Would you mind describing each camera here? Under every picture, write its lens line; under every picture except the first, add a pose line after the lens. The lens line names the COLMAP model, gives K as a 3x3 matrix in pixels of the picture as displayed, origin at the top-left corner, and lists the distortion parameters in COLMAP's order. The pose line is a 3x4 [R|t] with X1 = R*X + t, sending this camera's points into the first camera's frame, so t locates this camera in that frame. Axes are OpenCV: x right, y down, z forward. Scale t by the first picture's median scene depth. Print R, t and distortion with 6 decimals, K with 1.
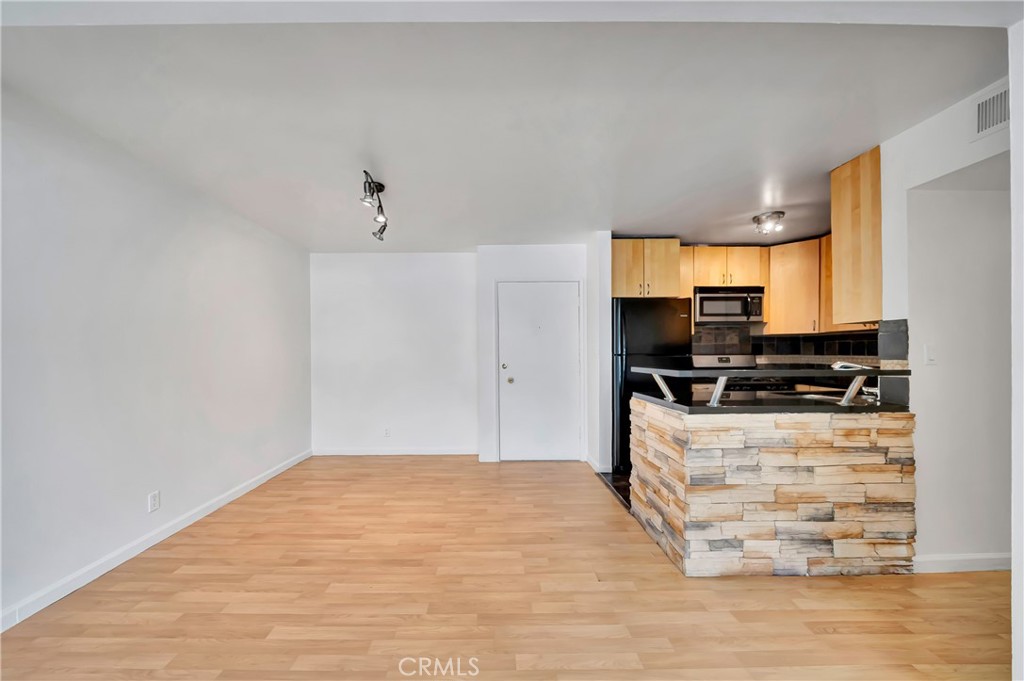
lens RADIAL K [[372.3, 0, 498.2], [0, 372.3, 358.7], [0, 0, 1]] dist [-0.001917, -0.000230]
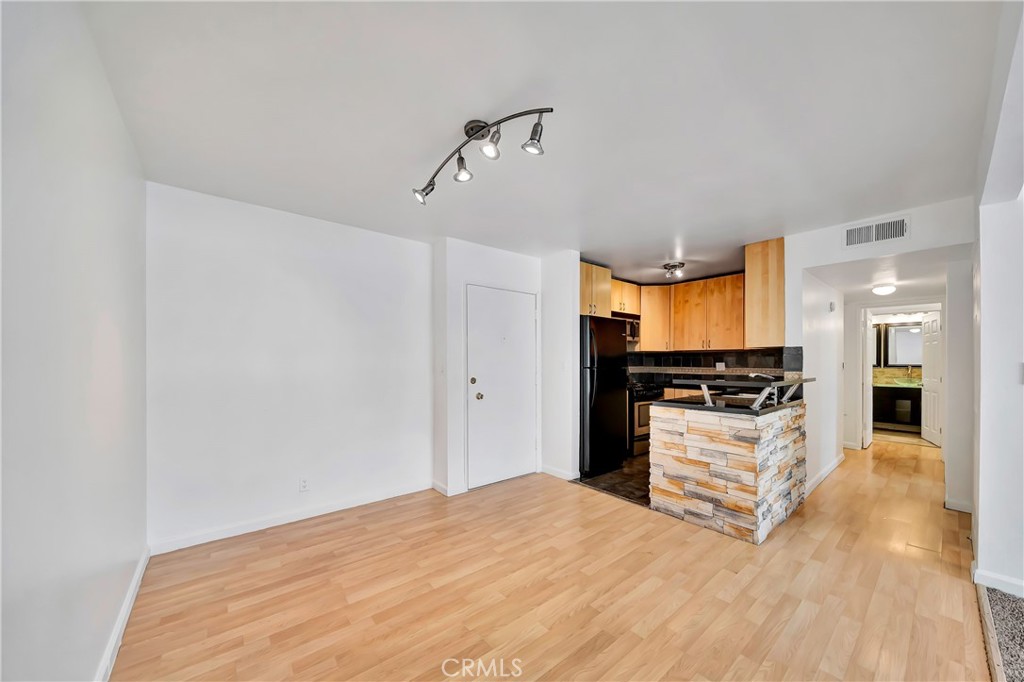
lens RADIAL K [[364.1, 0, 508.5], [0, 364.1, 363.4], [0, 0, 1]] dist [-0.000865, -0.000147]
pose [[0.775198, 0.001182, 0.631718, -0.589068], [0.005437, 0.999949, -0.008543, -0.016280], [-0.631695, 0.010057, 0.775152, 0.361304]]
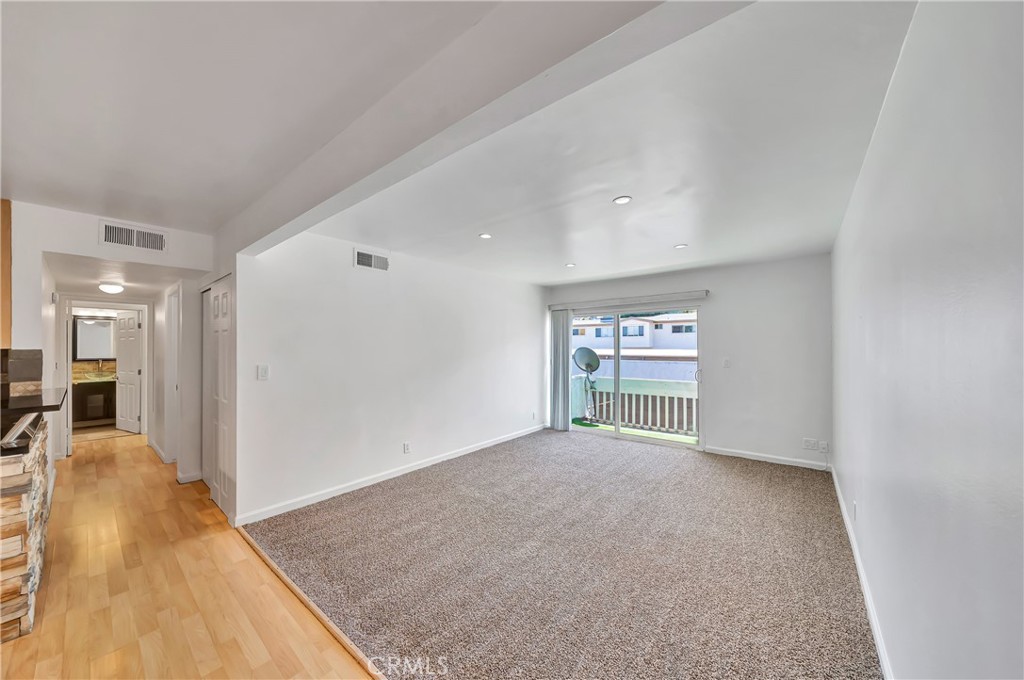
lens RADIAL K [[353.7, 0, 512.0], [0, 353.7, 340.0], [0, 0, 1]] dist [-0.000756, -0.000105]
pose [[-0.772892, 0.015949, 0.634338, -0.609982], [0.015757, 0.999858, -0.005941, -0.067180], [-0.634342, 0.005403, -0.773033, 0.575626]]
